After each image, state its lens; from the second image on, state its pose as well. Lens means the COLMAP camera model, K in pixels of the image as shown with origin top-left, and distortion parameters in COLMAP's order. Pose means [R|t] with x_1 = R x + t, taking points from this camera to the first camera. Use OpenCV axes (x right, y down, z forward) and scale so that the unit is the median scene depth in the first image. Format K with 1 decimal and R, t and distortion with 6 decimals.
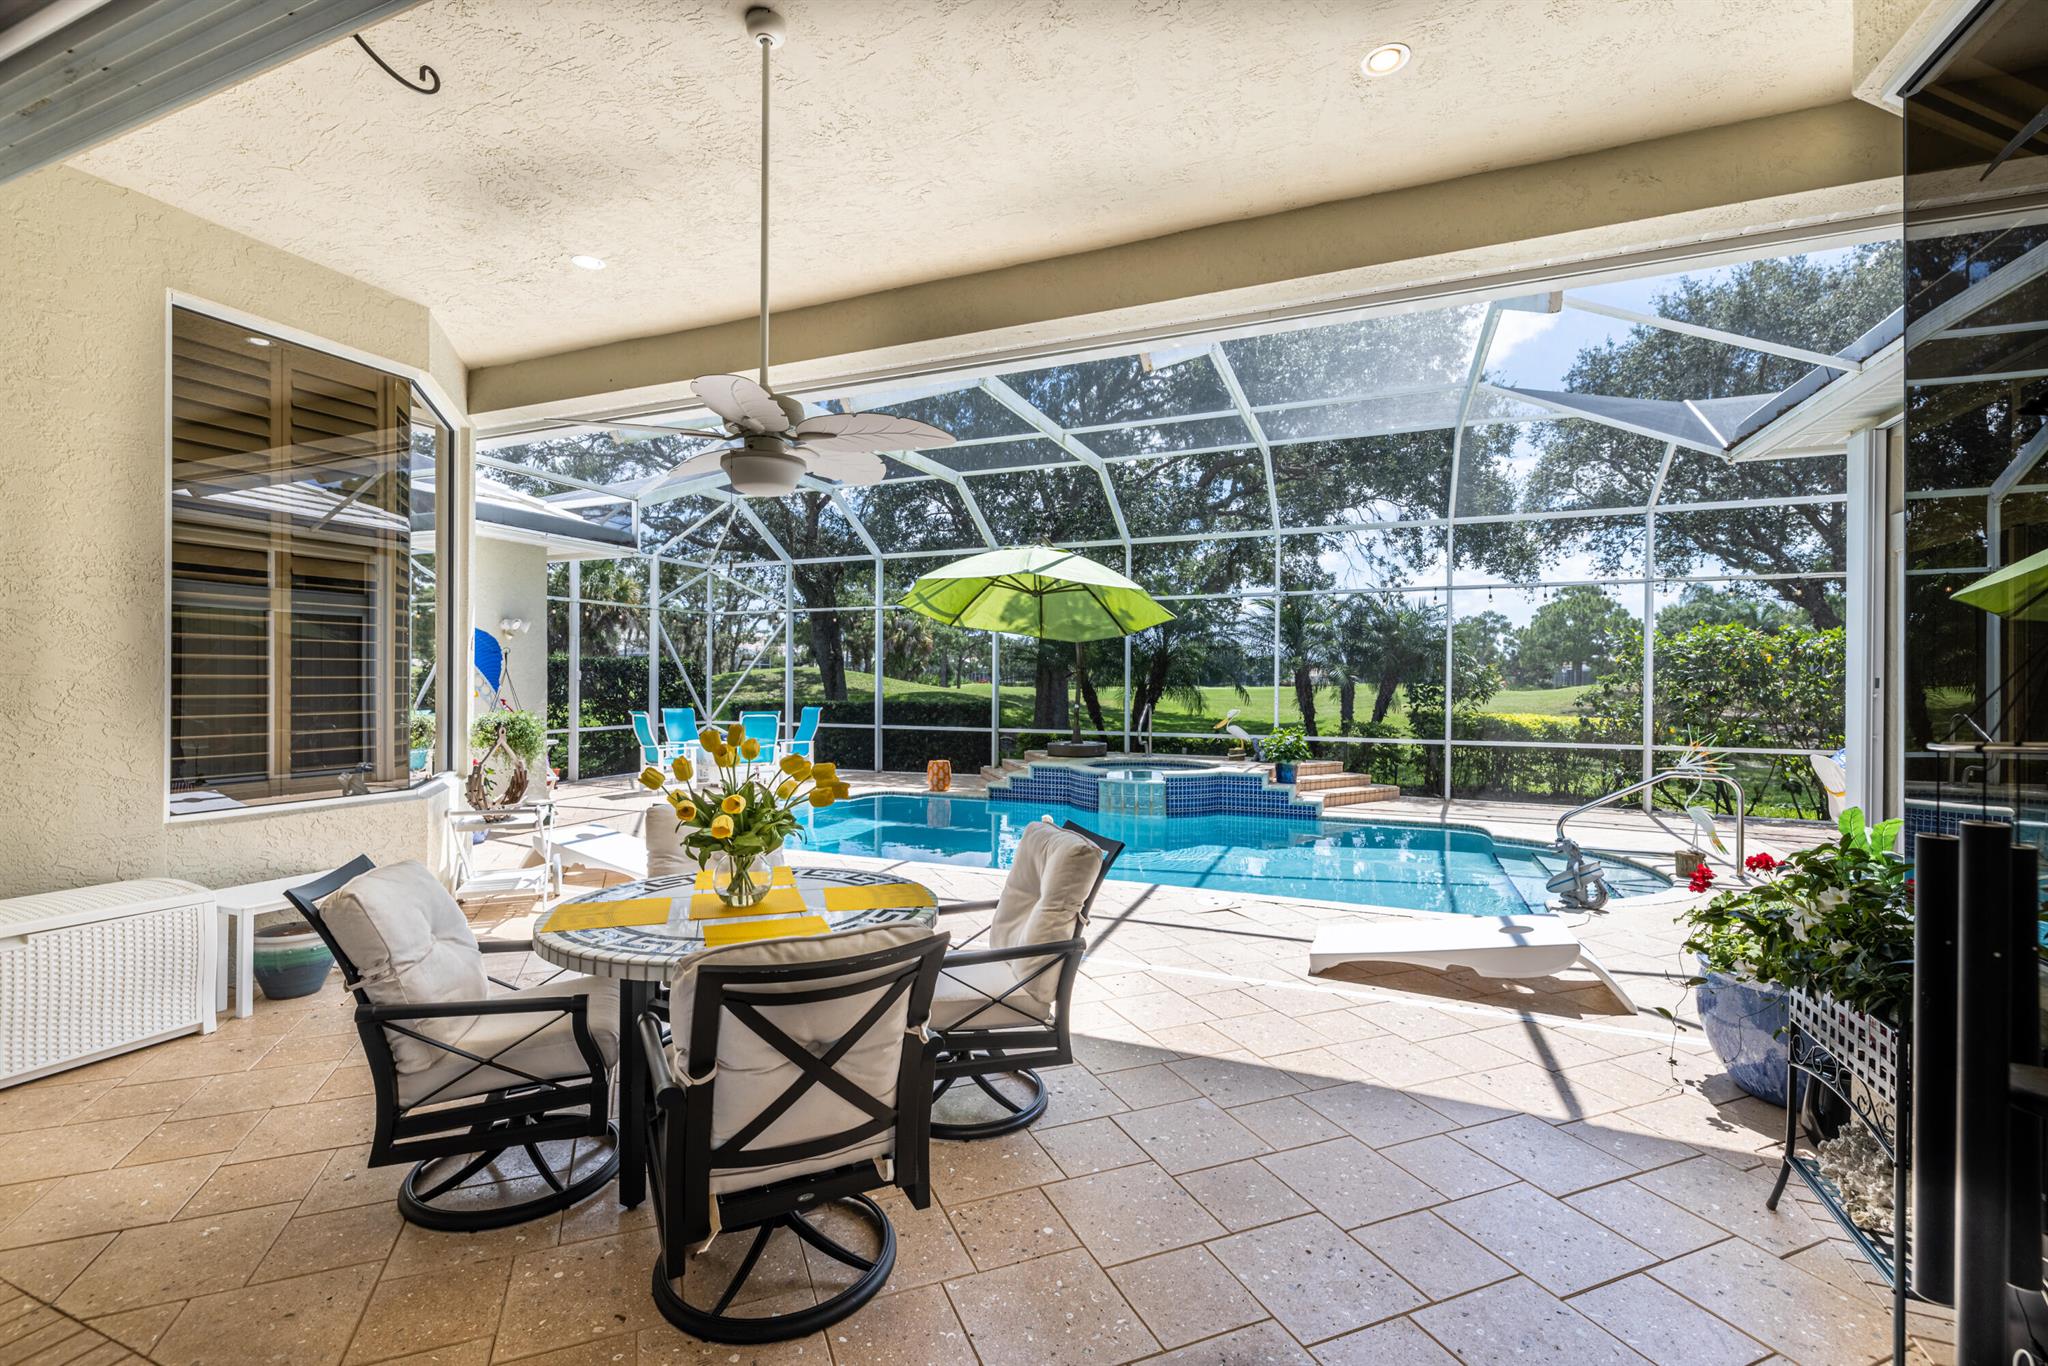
lens RADIAL K [[884.3, 0, 1024.0], [0, 884.3, 683.0], [0, 0, 1]] dist [-0.017246, -0.000044]
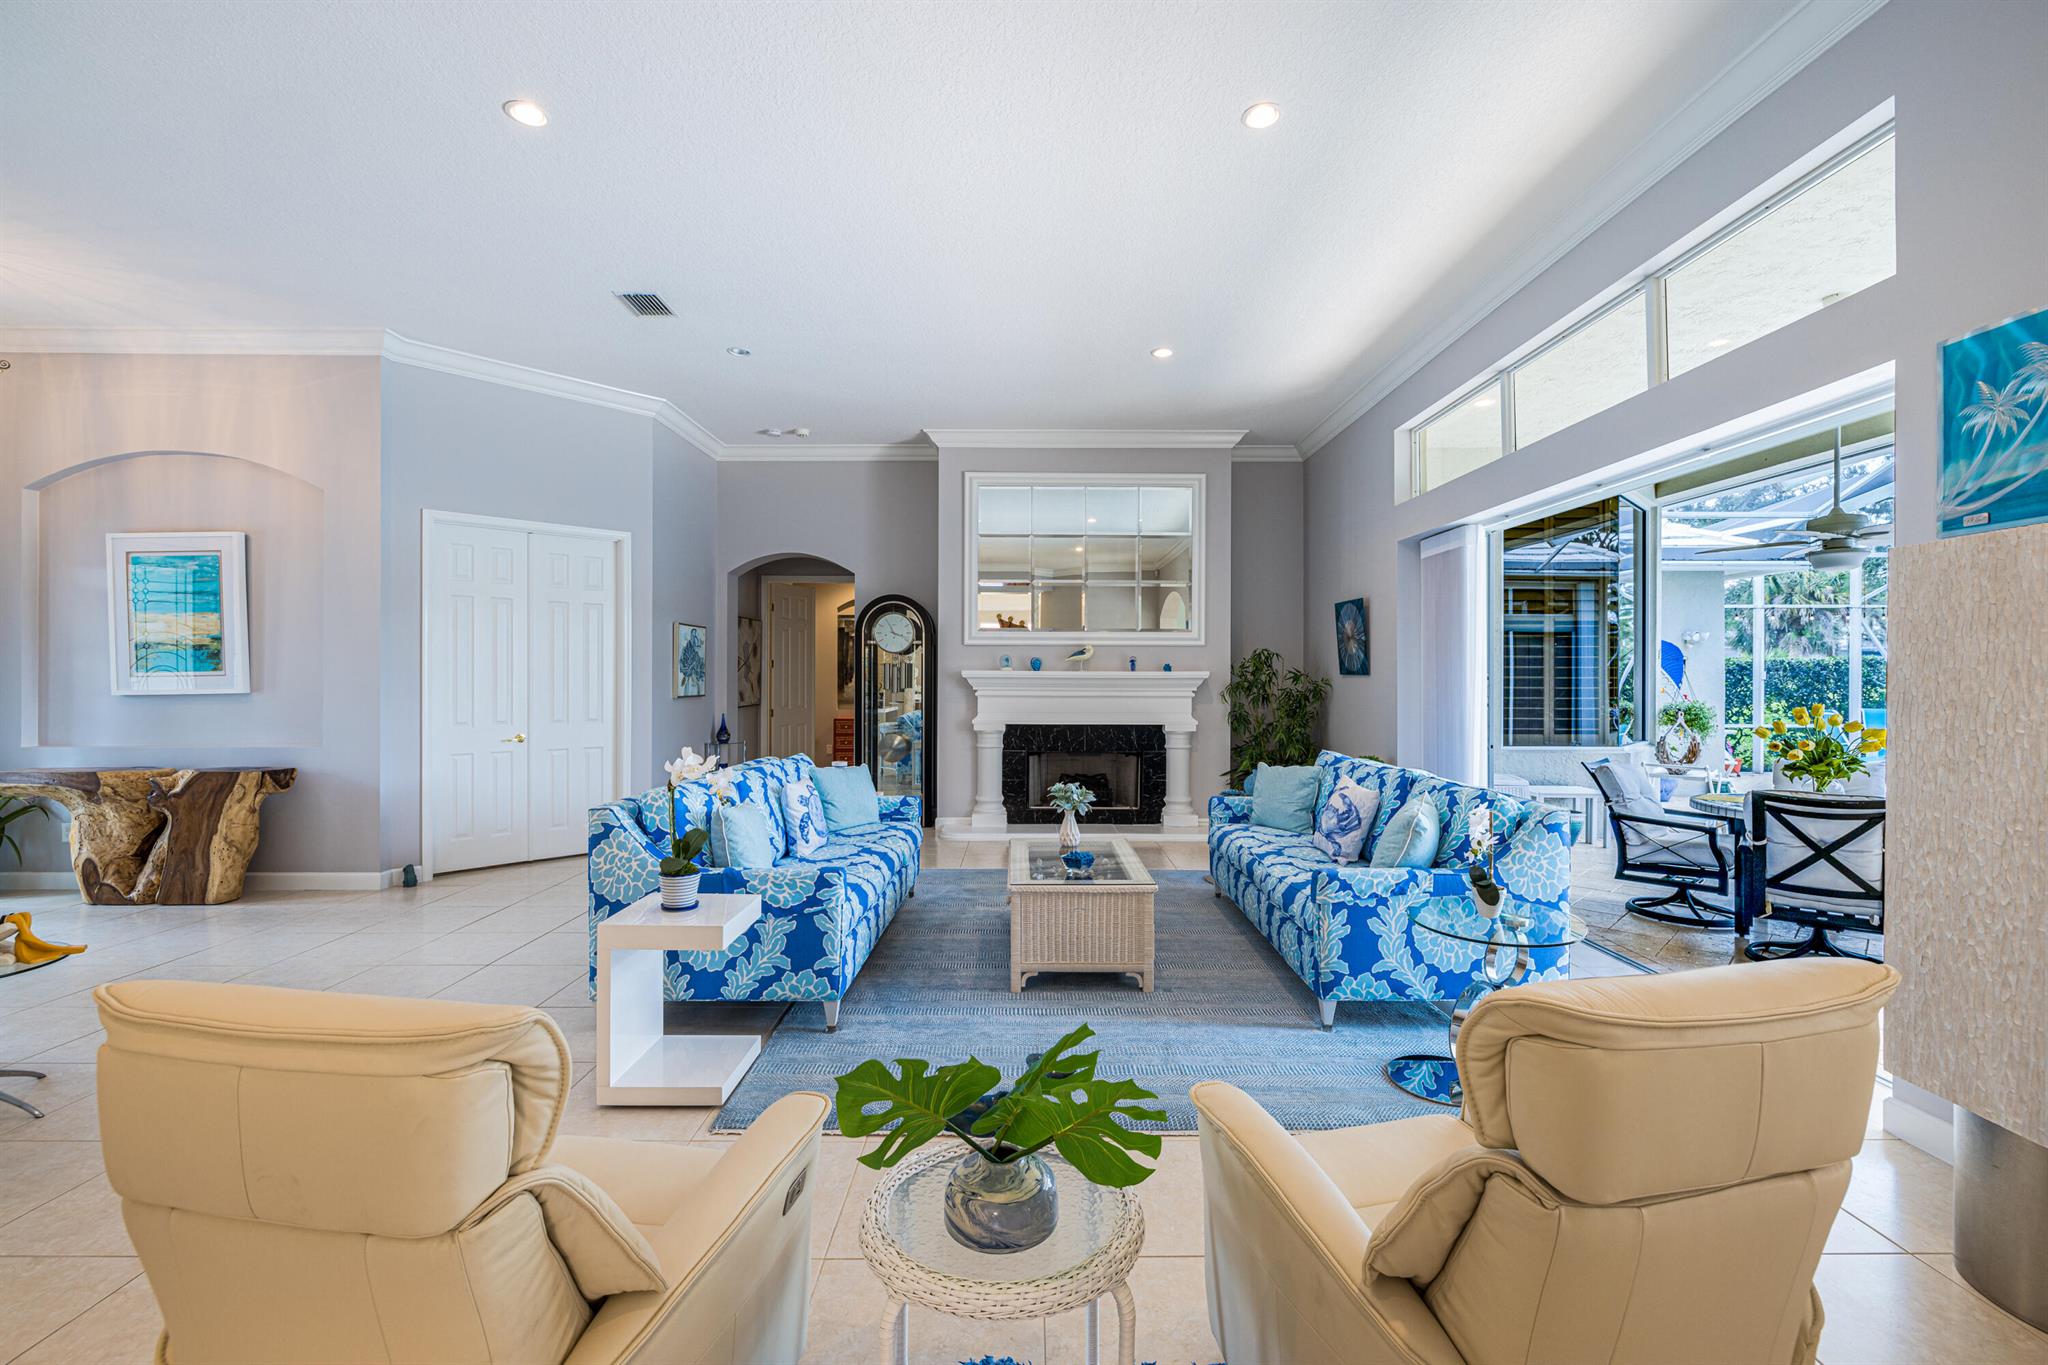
lens RADIAL K [[869.8, 0, 1033.6], [0, 869.8, 680.0], [0, 0, 1]] dist [-0.000763, -0.000235]
pose [[0.376669, -0.001250, -0.926347, 0.200466], [-0.002387, 0.999994, -0.002320, 0.001645], [0.926345, 0.003085, 0.376664, -0.319924]]
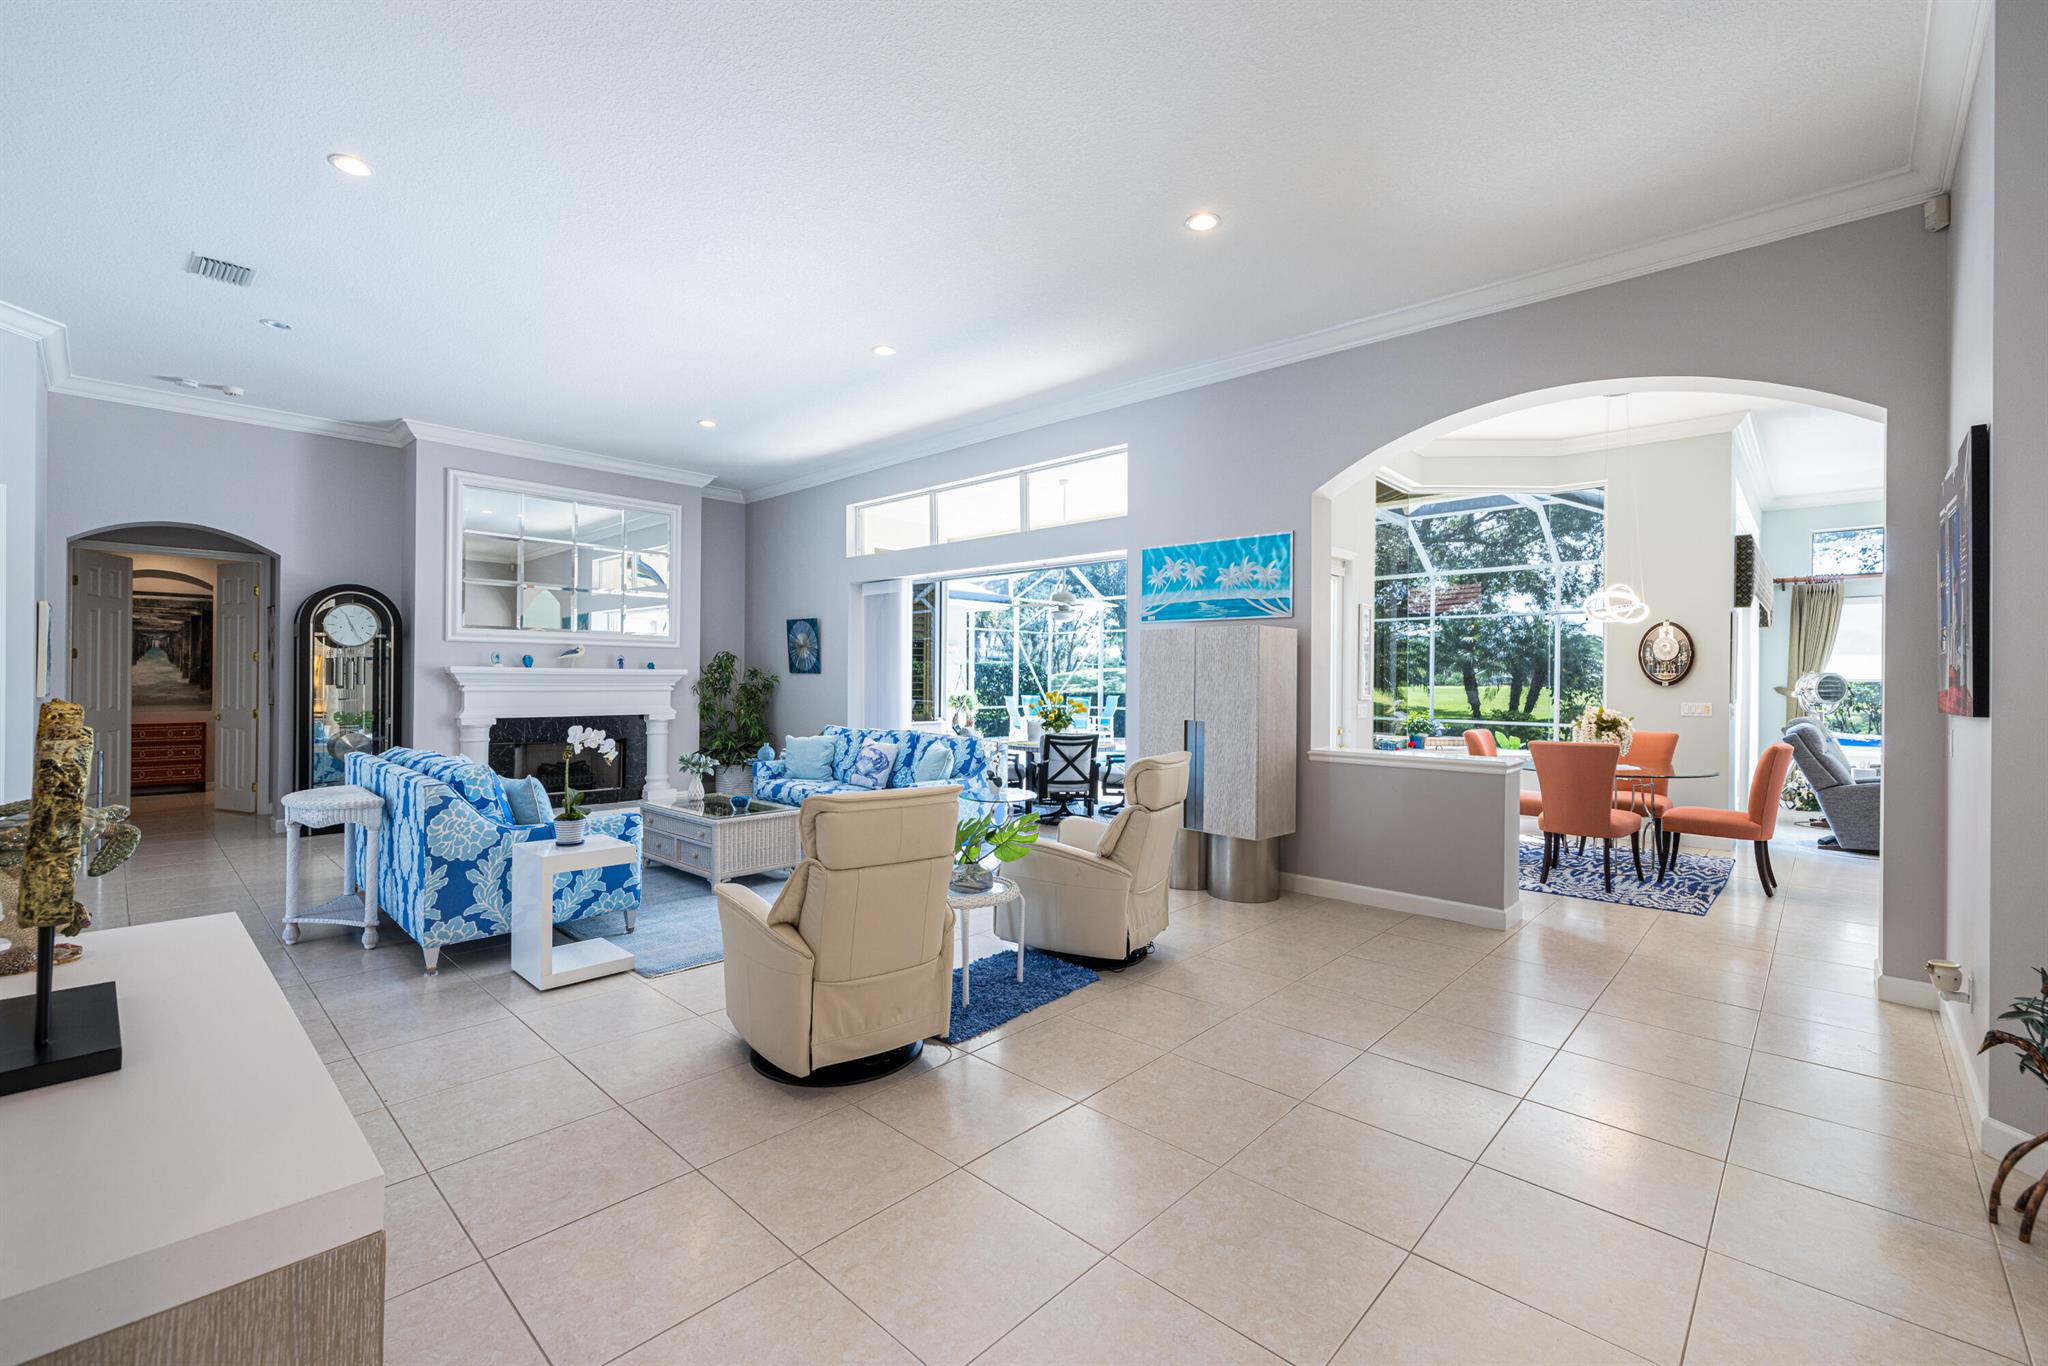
lens RADIAL K [[854.4, 0, 1021.0], [0, 854.4, 680.7], [0, 0, 1]] dist [-0.001593, -0.000265]
pose [[0.929671, 0.003546, -0.368375, 0.218447], [-0.003594, 0.999993, 0.000557, 0.002235], [0.368374, 0.000806, 0.929677, -0.605198]]
